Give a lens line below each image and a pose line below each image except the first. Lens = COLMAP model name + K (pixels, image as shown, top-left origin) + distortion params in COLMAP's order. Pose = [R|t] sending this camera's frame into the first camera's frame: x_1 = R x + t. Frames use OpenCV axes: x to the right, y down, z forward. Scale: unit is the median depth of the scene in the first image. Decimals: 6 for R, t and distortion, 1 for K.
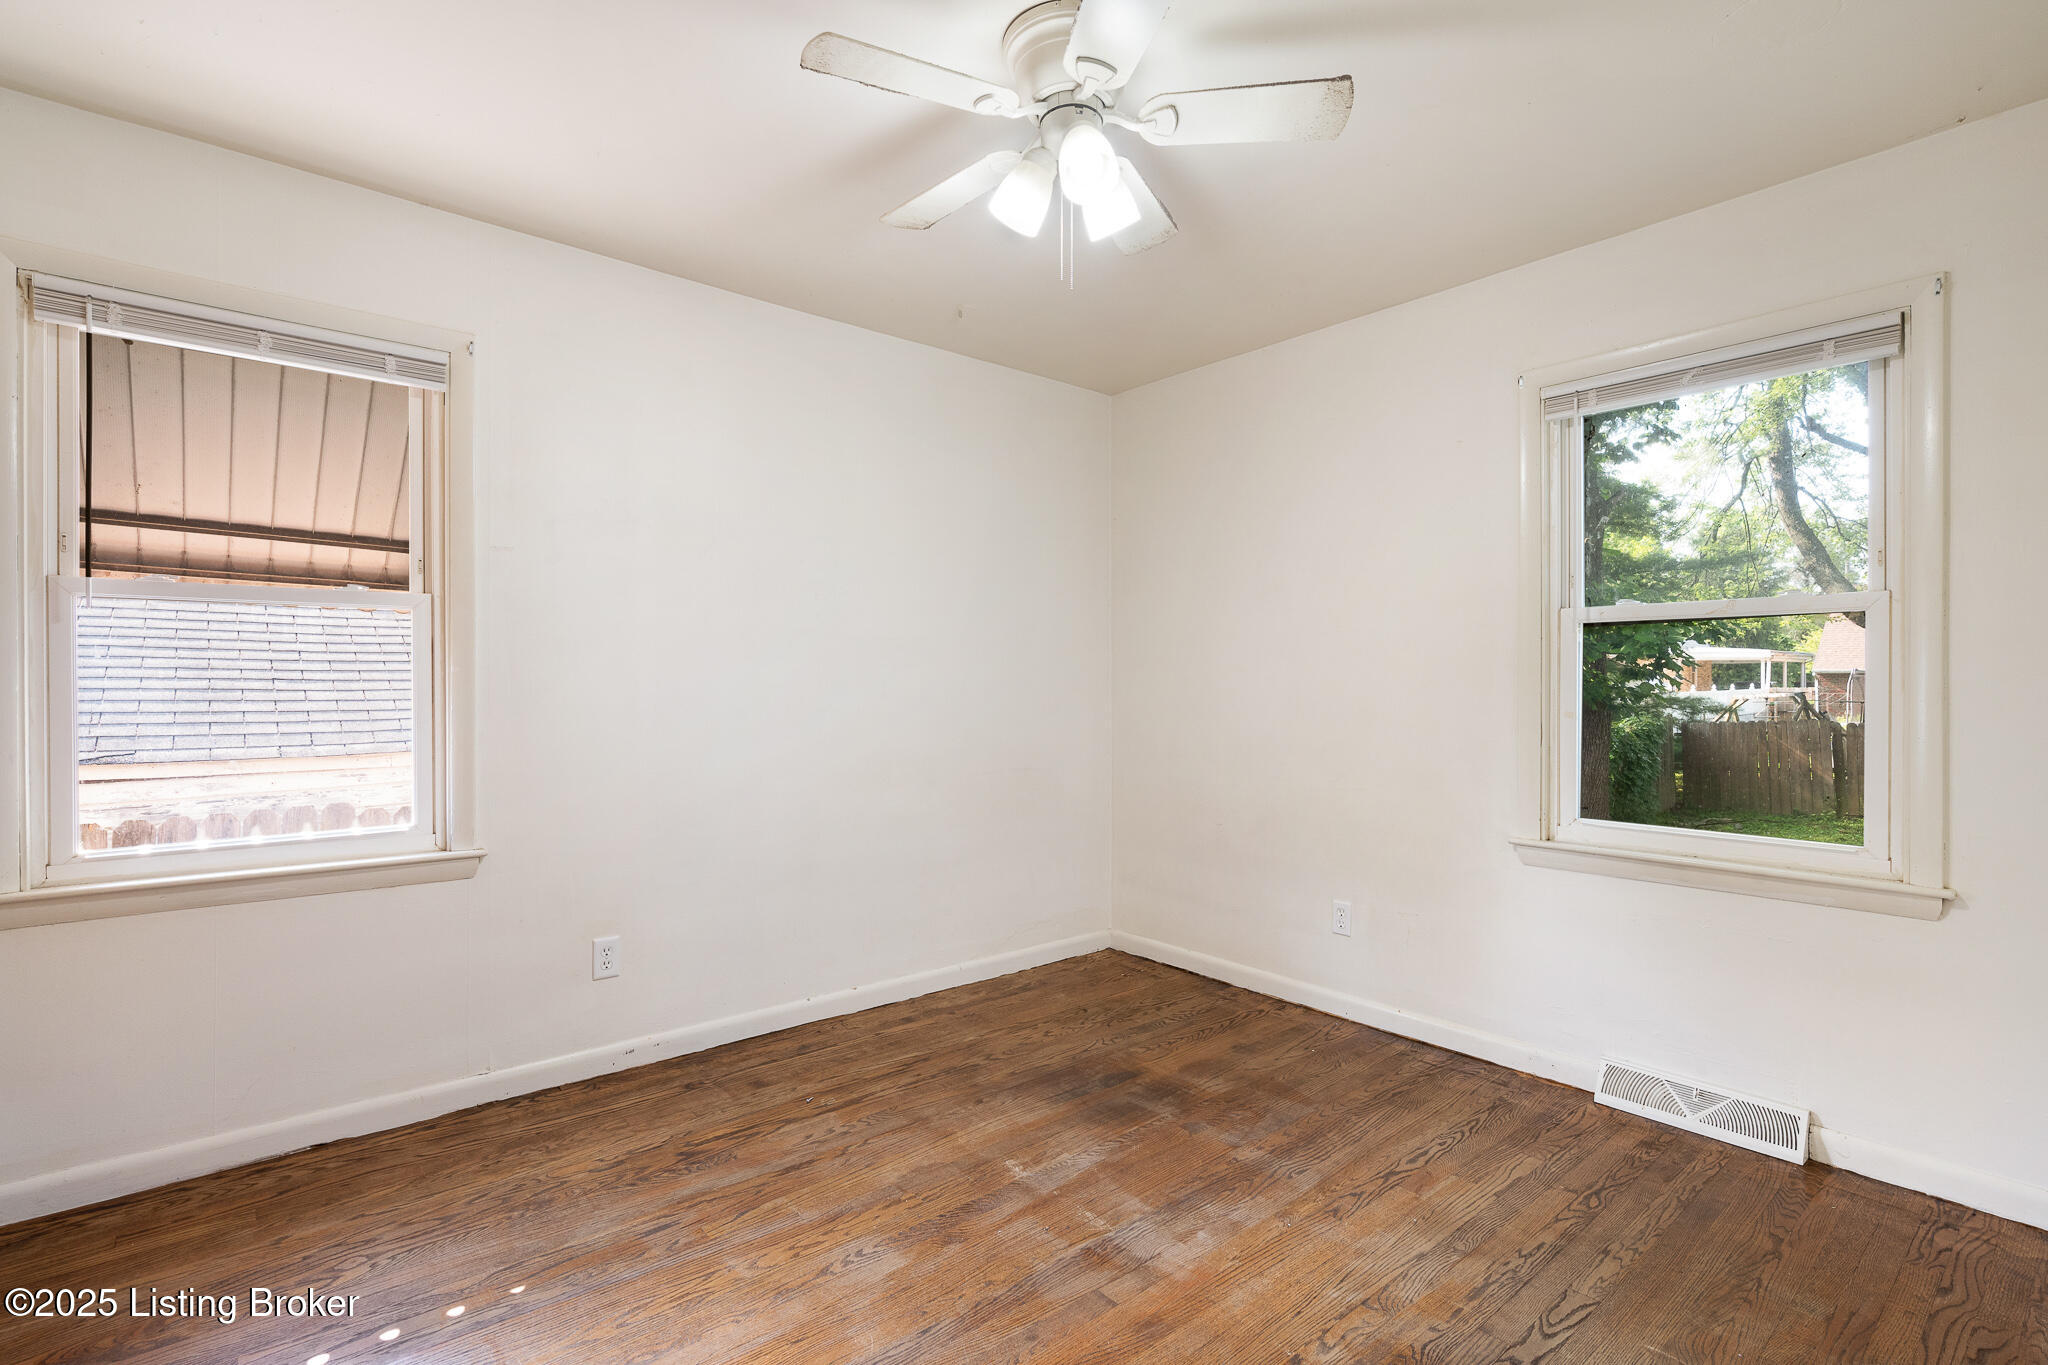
lens RADIAL K [[944.4, 0, 1024.0], [0, 944.4, 682.5], [0, 0, 1]] dist [0.000038, 0.000098]
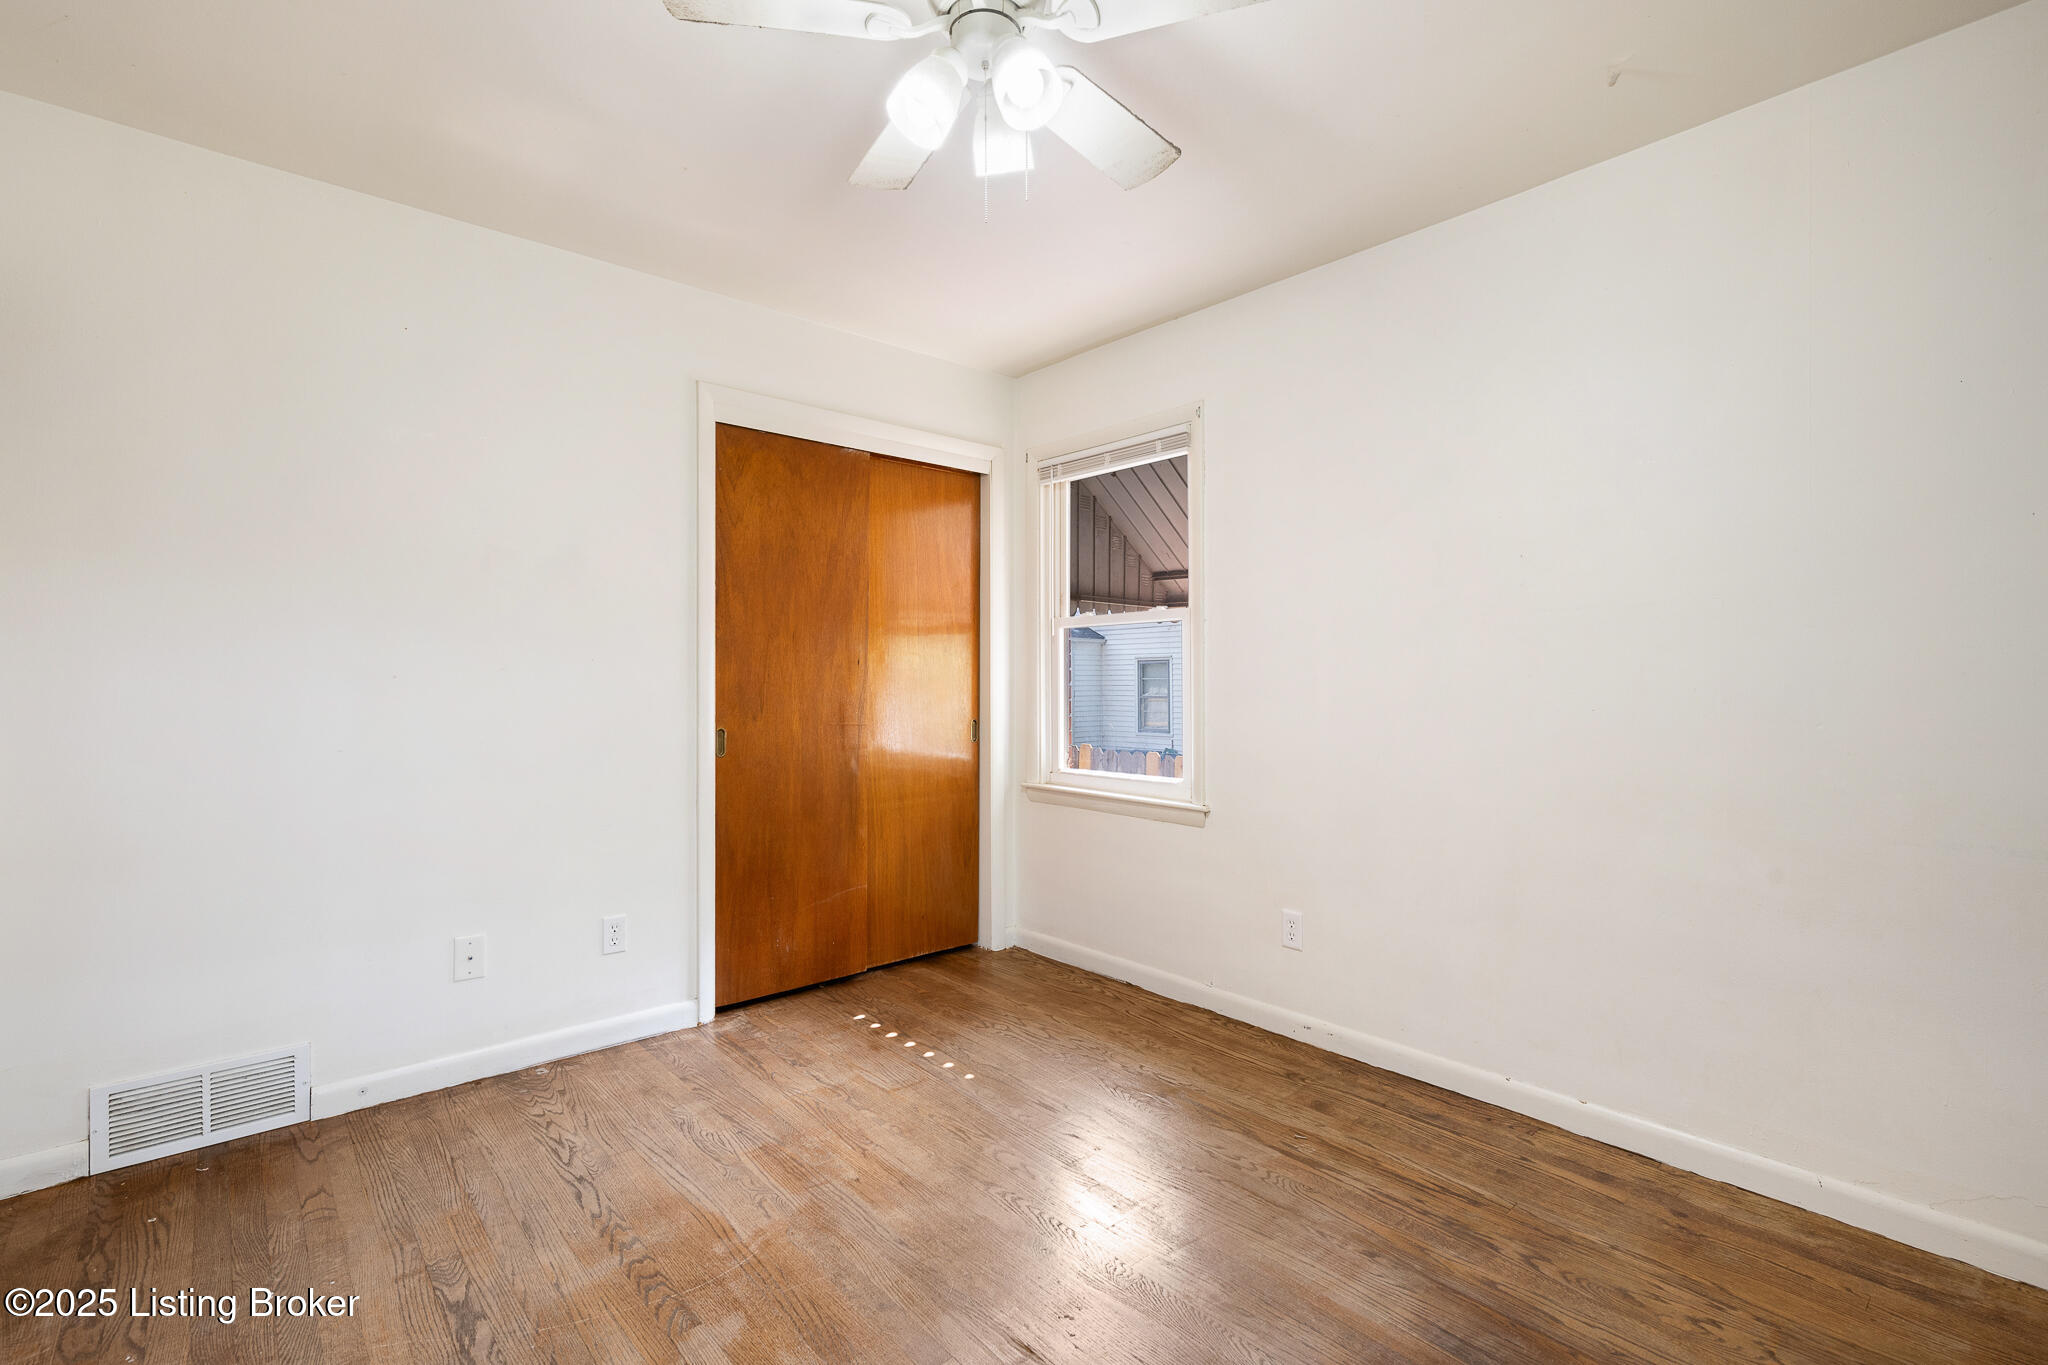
lens RADIAL K [[933.7, 0, 1024.0], [0, 933.7, 682.5], [0, 0, 1]] dist [-0.000820, -0.000046]
pose [[0.021816, 0.005032, -0.999749, 0.639758], [0.003354, 0.999981, 0.005107, 0.003471], [0.999756, -0.003465, 0.021798, 0.703619]]
